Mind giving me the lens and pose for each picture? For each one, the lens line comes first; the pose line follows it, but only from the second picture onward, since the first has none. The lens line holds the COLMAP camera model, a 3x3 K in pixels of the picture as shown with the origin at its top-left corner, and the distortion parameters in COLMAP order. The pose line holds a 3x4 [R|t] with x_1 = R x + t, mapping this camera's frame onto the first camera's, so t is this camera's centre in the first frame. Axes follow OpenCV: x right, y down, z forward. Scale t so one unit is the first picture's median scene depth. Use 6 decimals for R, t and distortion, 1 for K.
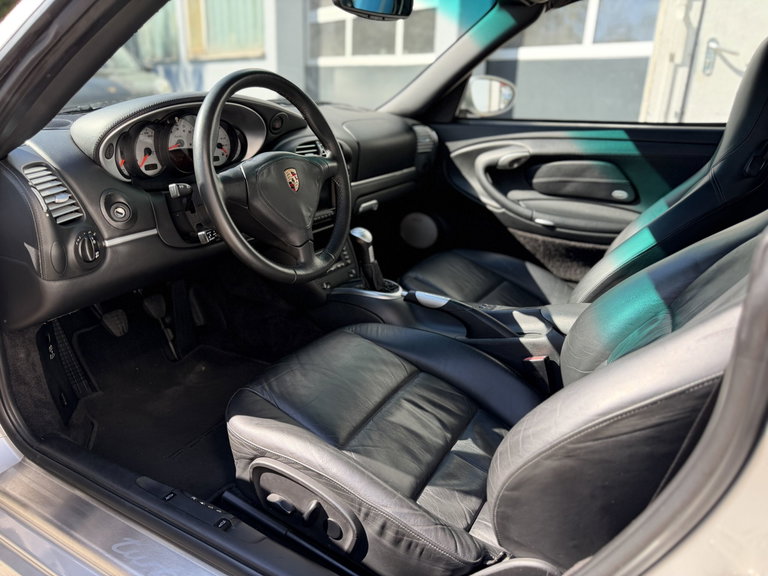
lens RADIAL K [[550.4, 0, 384.0], [0, 550.4, 288.0], [0, 0, 1]] dist [0.009345, -0.003999]
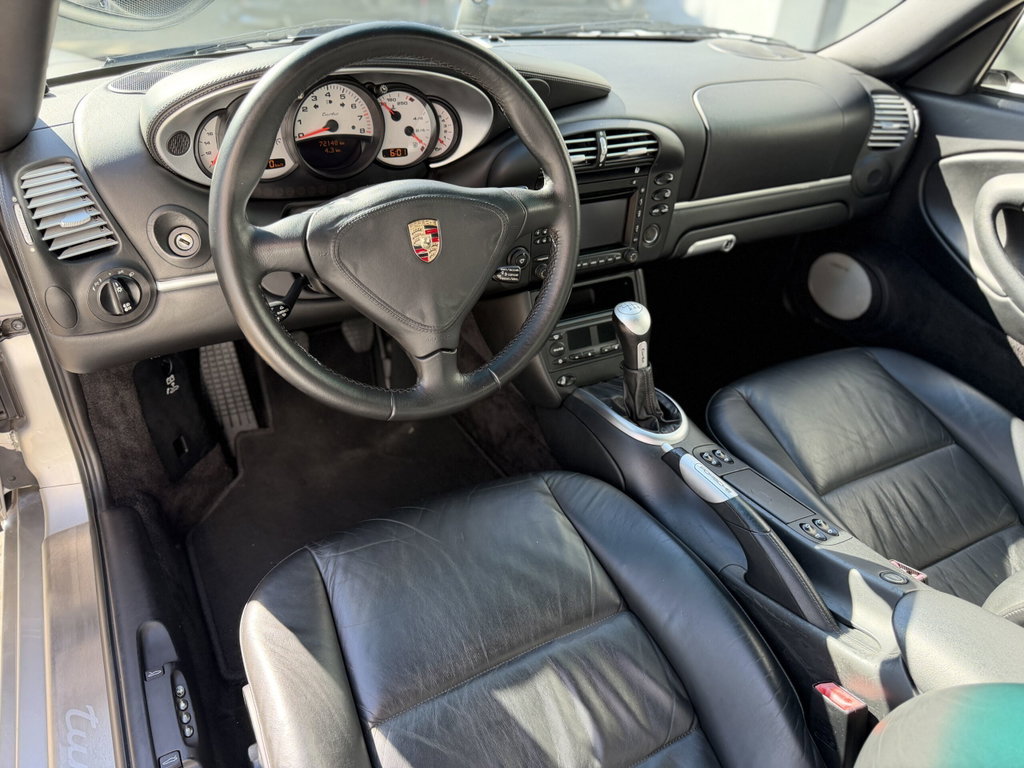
lens RADIAL K [[733.9, 0, 512.0], [0, 733.9, 384.0], [0, 0, 1]] dist [0.009345, -0.003999]
pose [[0.854757, 0.292630, -0.428670, 0.192399], [-0.203110, 0.948630, 0.242584, -0.188025], [0.477637, -0.120283, 0.870284, 0.288739]]
